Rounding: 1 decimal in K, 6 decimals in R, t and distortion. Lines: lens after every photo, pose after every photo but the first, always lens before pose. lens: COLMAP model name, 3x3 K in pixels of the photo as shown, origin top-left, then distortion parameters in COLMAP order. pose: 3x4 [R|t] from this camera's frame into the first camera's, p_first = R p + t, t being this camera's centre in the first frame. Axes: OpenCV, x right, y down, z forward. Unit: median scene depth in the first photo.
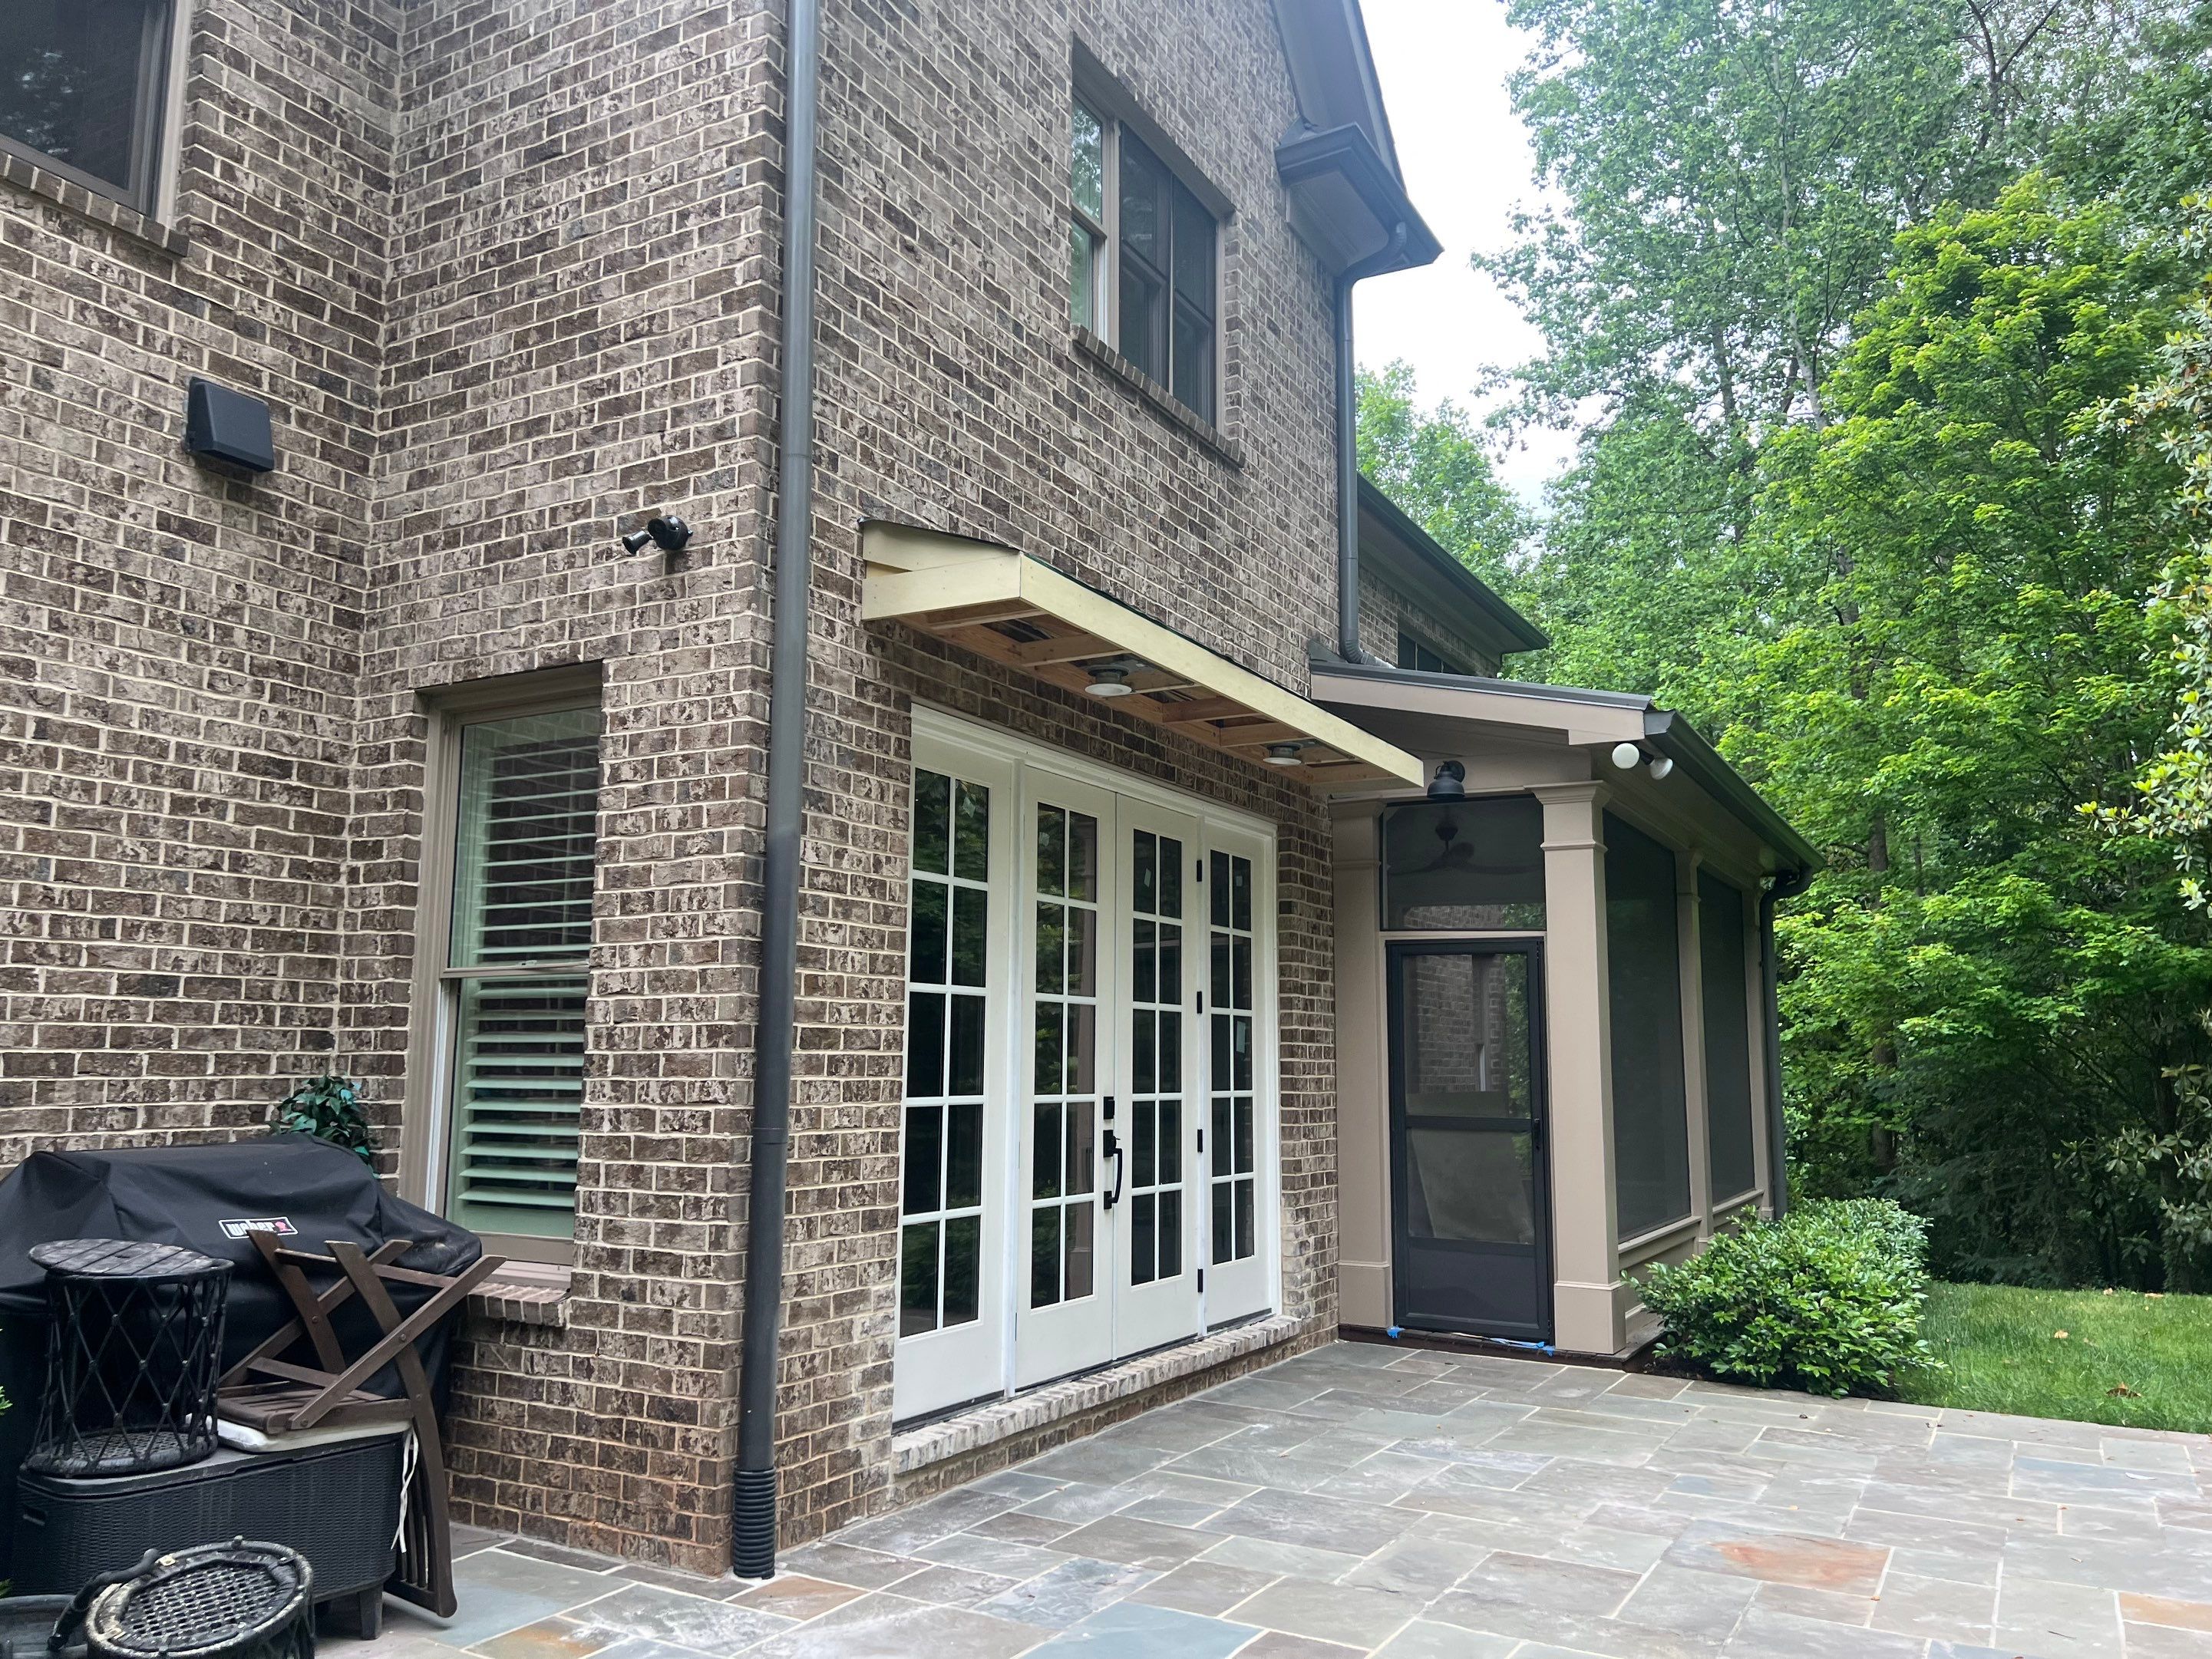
lens RADIAL K [[1669.4, 0, 1095.4], [0, 1669.4, 842.5], [0, 0, 1]] dist [0.064826, -0.064005]
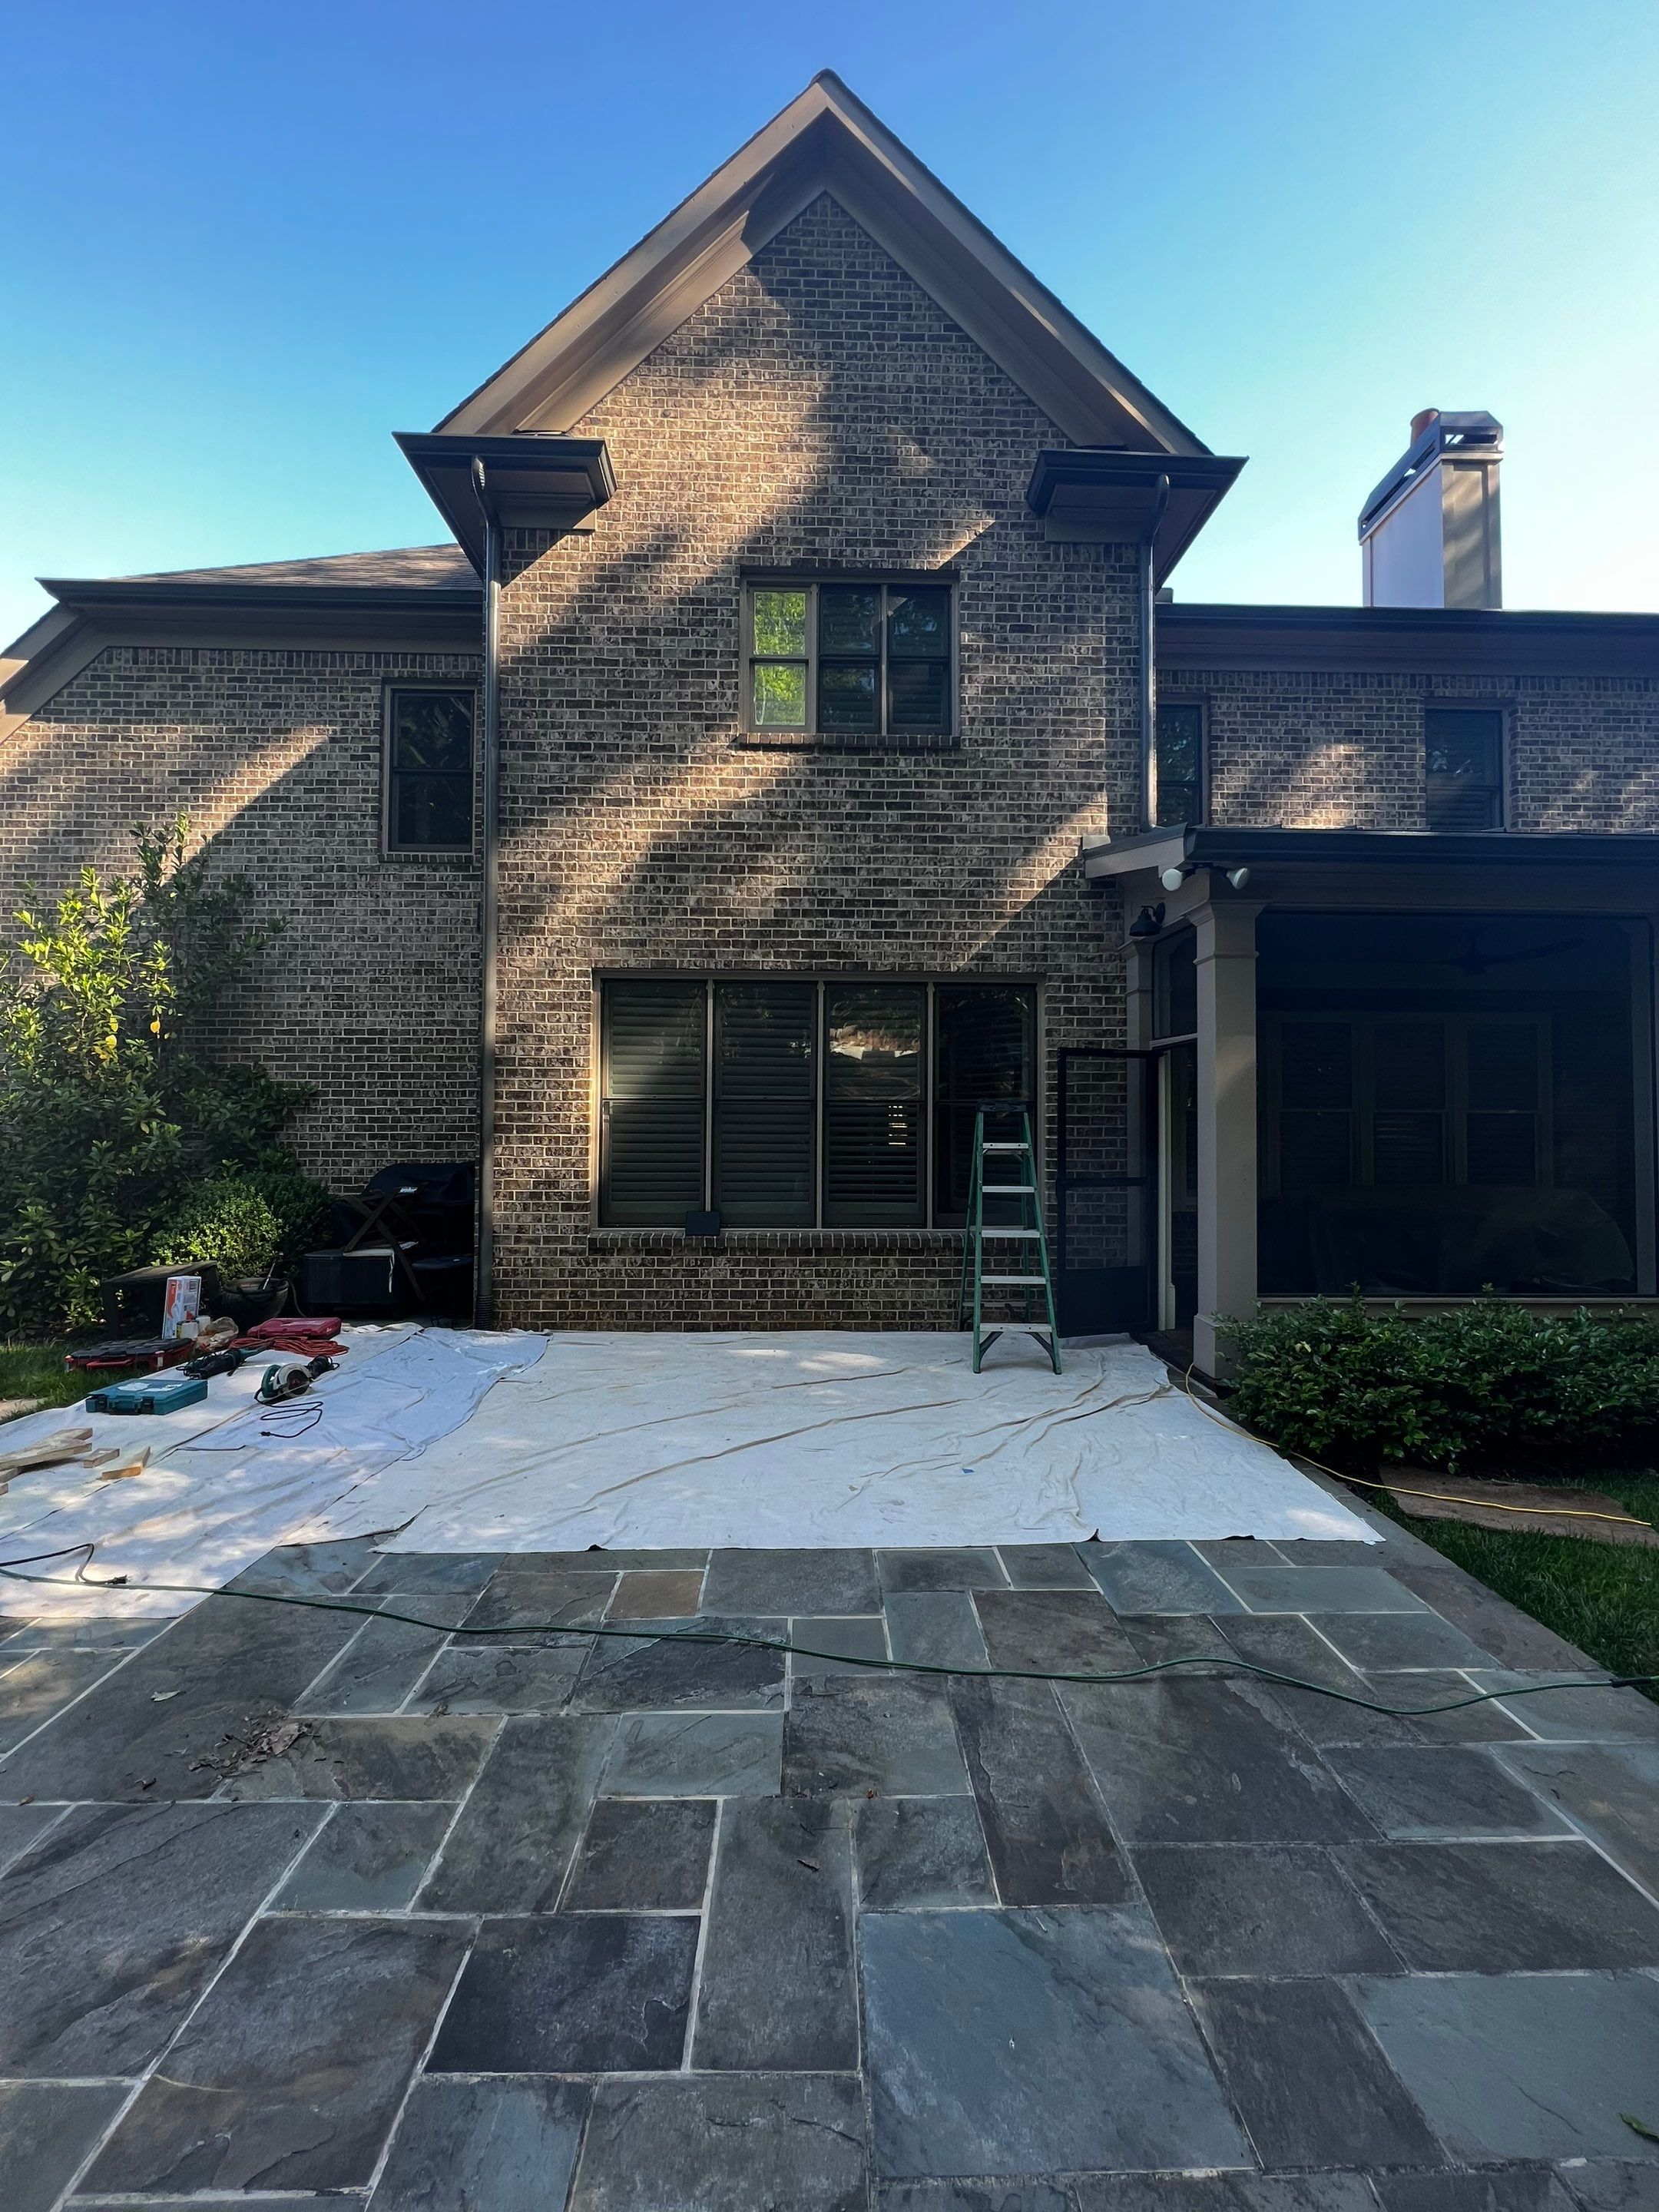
lens RADIAL K [[895.9, 0, 819.8], [0, 895.9, 1106.9], [0, 0, 1]] dist [0.006873, -0.014901]
pose [[0.503851, -0.022262, -0.863504, 0.981242], [0.112909, 0.992788, 0.040286, 0.070446], [0.856379, -0.117796, 0.502731, 0.620293]]
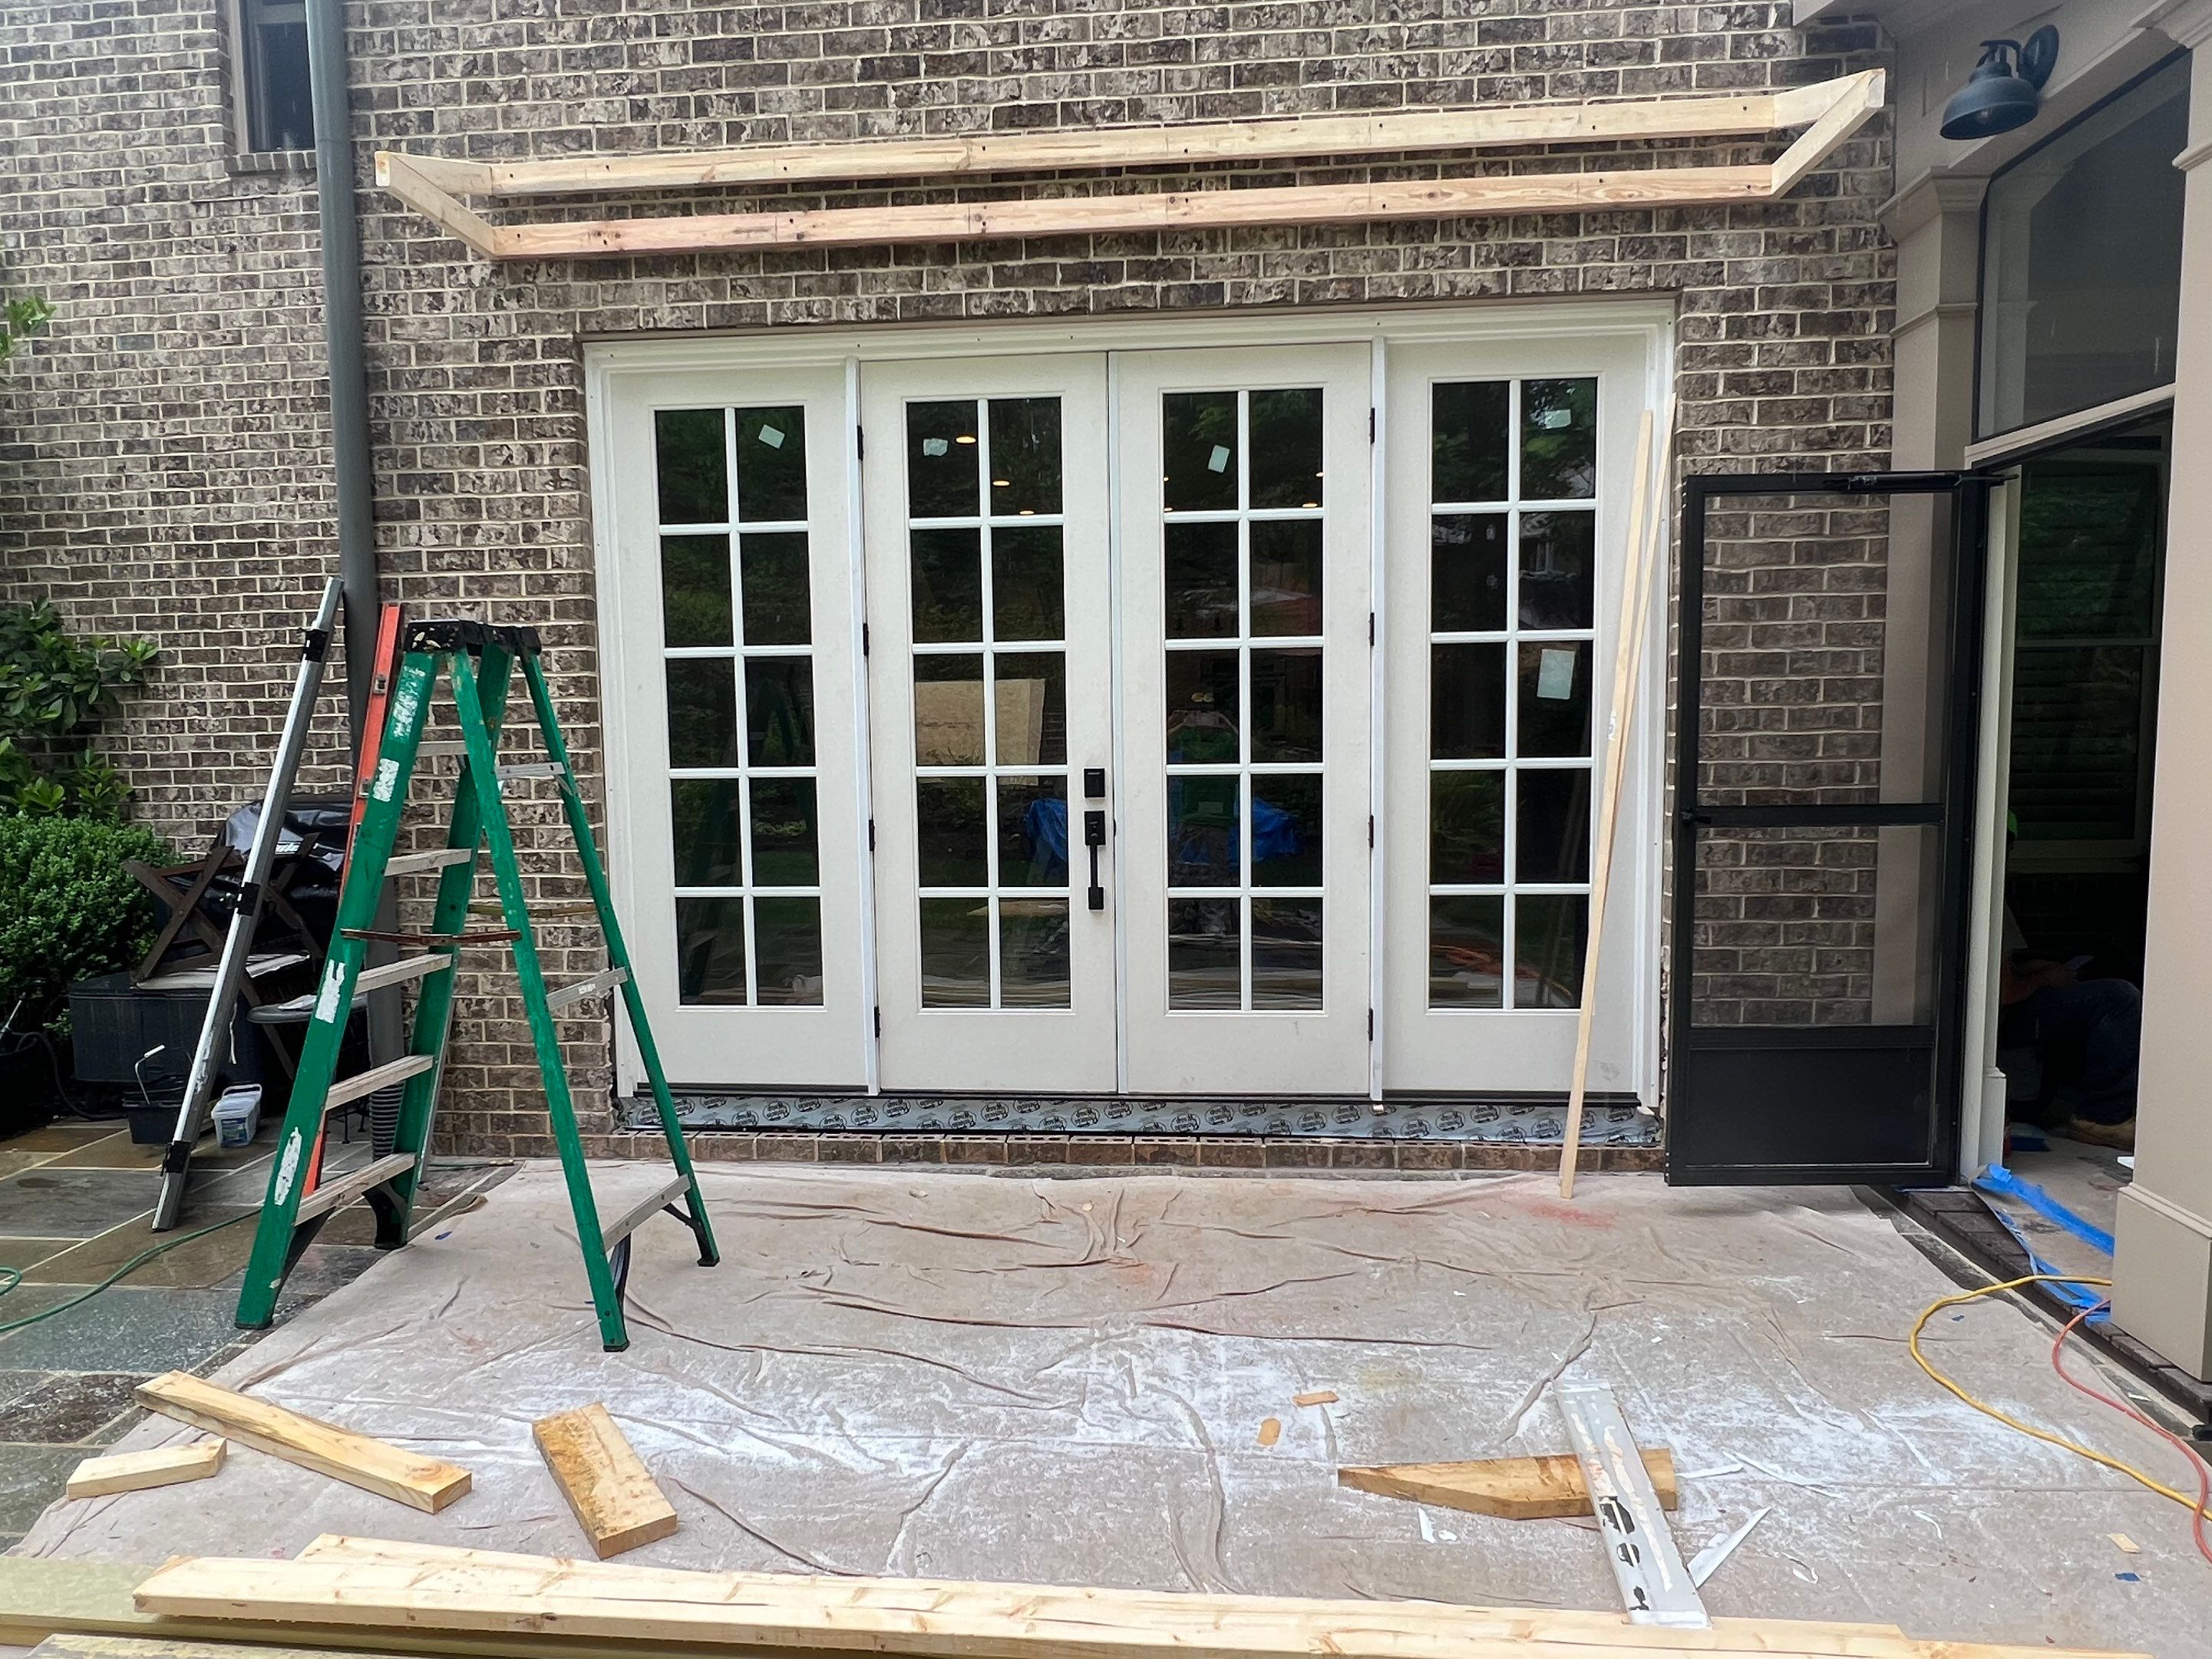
lens RADIAL K [[1366.2, 0, 1069.4], [0, 1366.2, 837.2], [0, 0, 1]] dist [-0.001654, 0.003499]
pose [[0.404262, 0.065127, -0.912322, 0.671364], [0.140262, 0.981249, 0.132200, 0.115157], [0.903825, -0.181407, 0.387547, 0.862764]]
